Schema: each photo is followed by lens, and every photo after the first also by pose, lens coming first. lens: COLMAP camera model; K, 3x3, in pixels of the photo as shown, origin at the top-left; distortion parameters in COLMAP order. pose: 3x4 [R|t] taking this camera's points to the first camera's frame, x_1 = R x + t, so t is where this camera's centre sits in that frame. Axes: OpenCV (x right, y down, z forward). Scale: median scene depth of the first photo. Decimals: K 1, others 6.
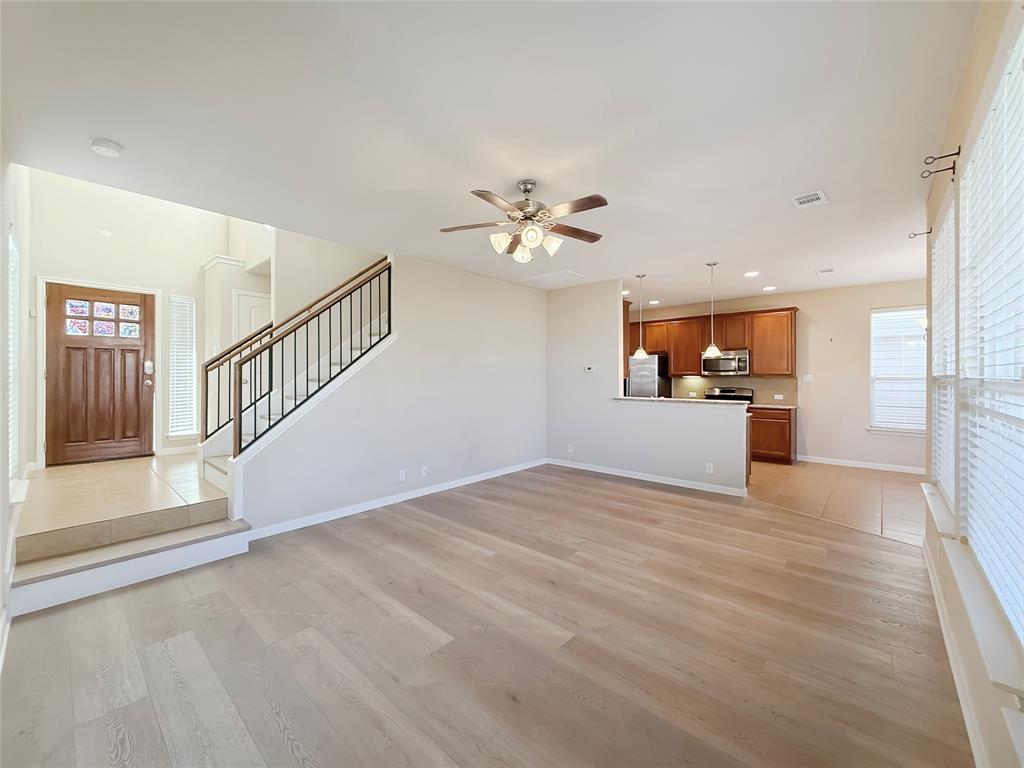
lens RADIAL K [[414.5, 0, 512.9], [0, 414.5, 378.8], [0, 0, 1]] dist [0.000622, -0.001439]
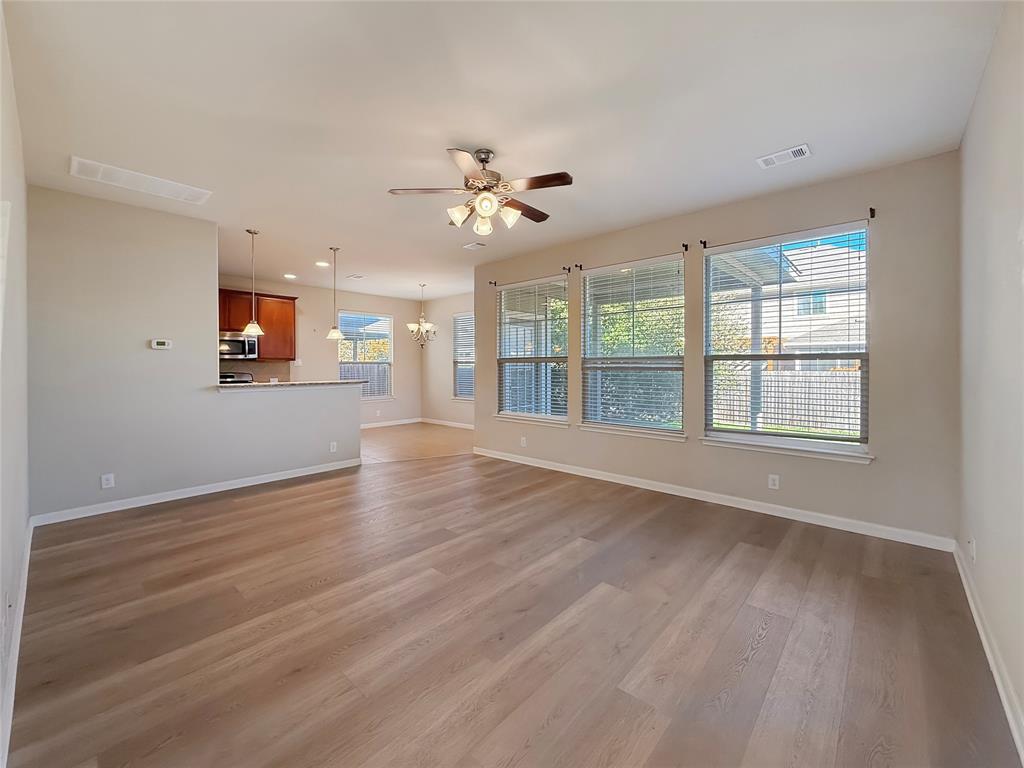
lens RADIAL K [[414.5, 0, 519.6], [0, 414.5, 371.0], [0, 0, 1]] dist [0.000622, -0.001439]
pose [[-0.006752, -0.012065, 0.999904, -0.823202], [0.008281, 0.999892, 0.012120, 0.026418], [-0.999943, 0.008362, -0.006651, 0.805410]]
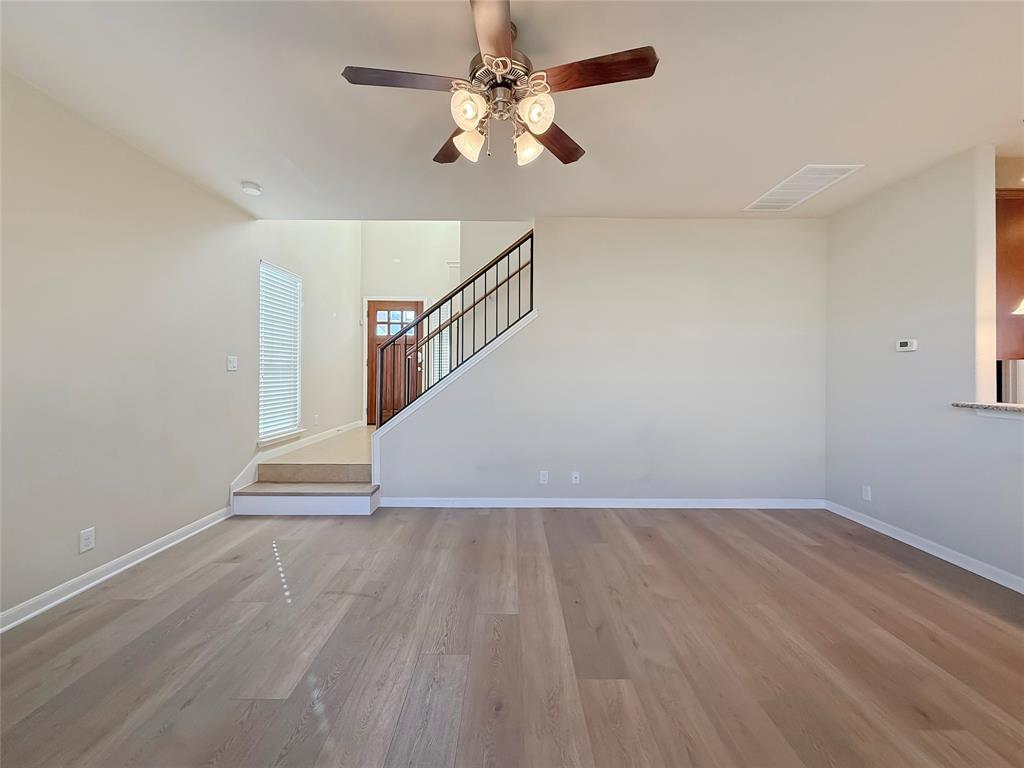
lens RADIAL K [[414.5, 0, 511.7], [0, 414.5, 374.2], [0, 0, 1]] dist [0.000622, -0.001439]
pose [[0.666061, 0.008984, -0.745843, 0.436712], [-0.010753, 0.999939, 0.002442, 0.029354], [0.745820, 0.006393, 0.666117, 0.528353]]
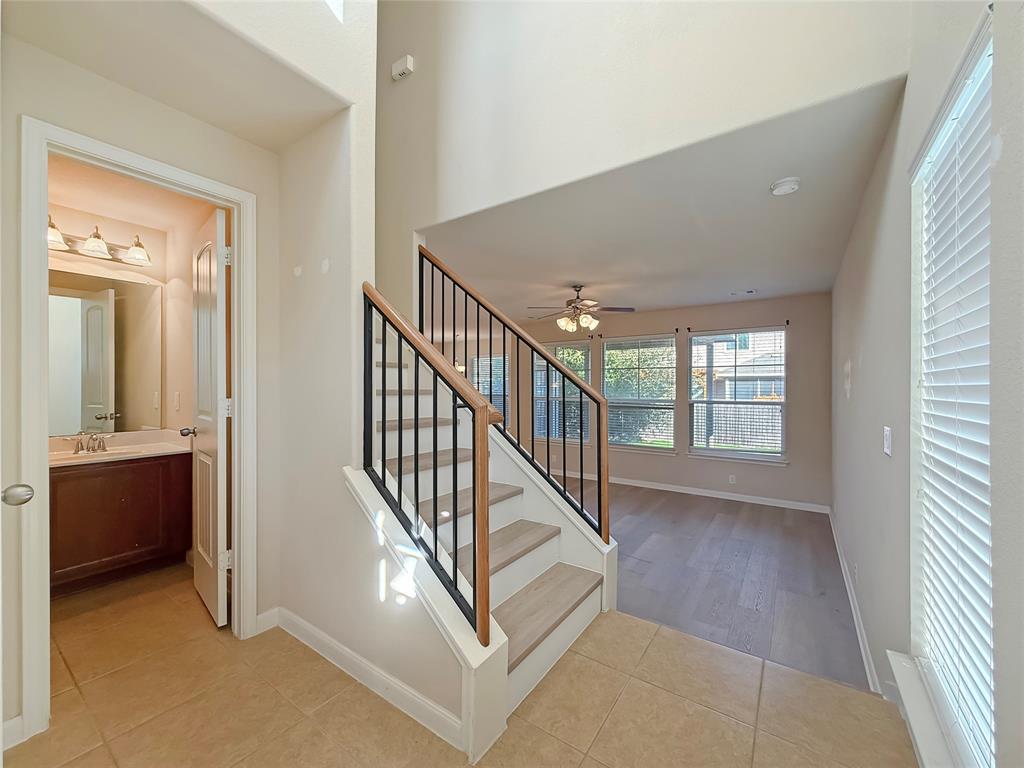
lens RADIAL K [[414.5, 0, 509.0], [0, 414.5, 386.0], [0, 0, 1]] dist [0.000622, -0.001439]
pose [[-0.128449, -0.000249, 0.991716, -1.364290], [0.004638, 0.999989, 0.000852, -0.067203], [-0.991705, 0.004709, -0.128446, 1.292668]]
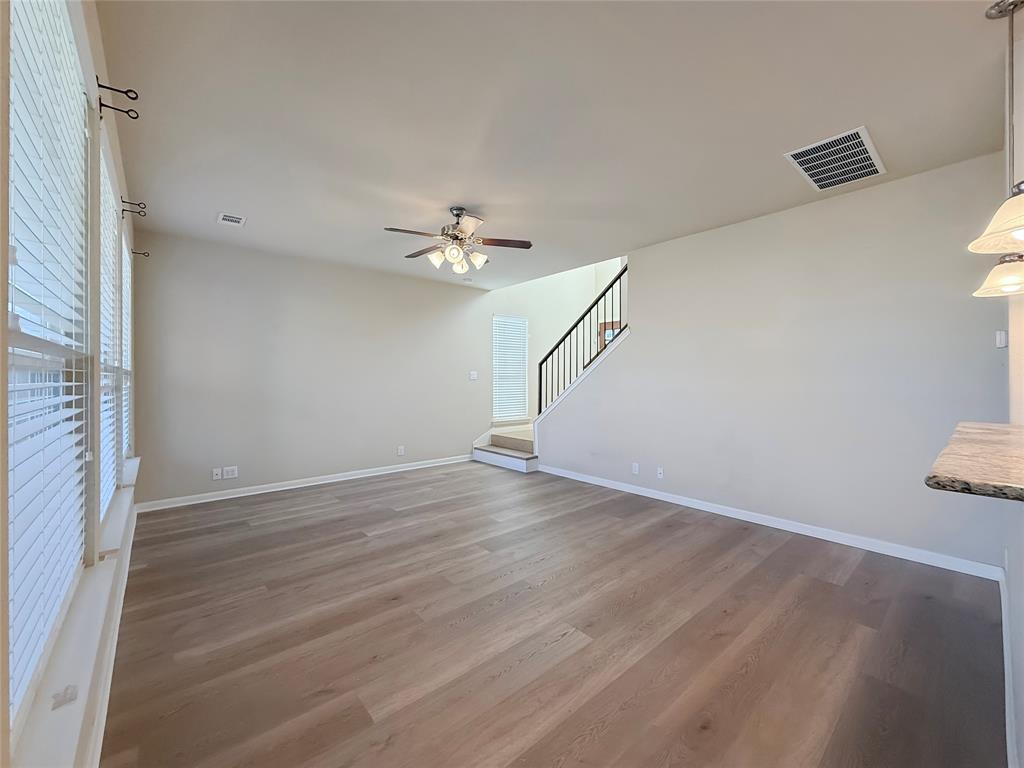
lens RADIAL K [[414.5, 0, 507.8], [0, 414.5, 378.1], [0, 0, 1]] dist [0.000622, -0.001439]
pose [[-0.143083, 0.000808, -0.989710, 1.060209], [-0.005073, 0.999986, 0.001550, 0.019475], [0.989698, 0.005243, -0.143077, 1.147731]]
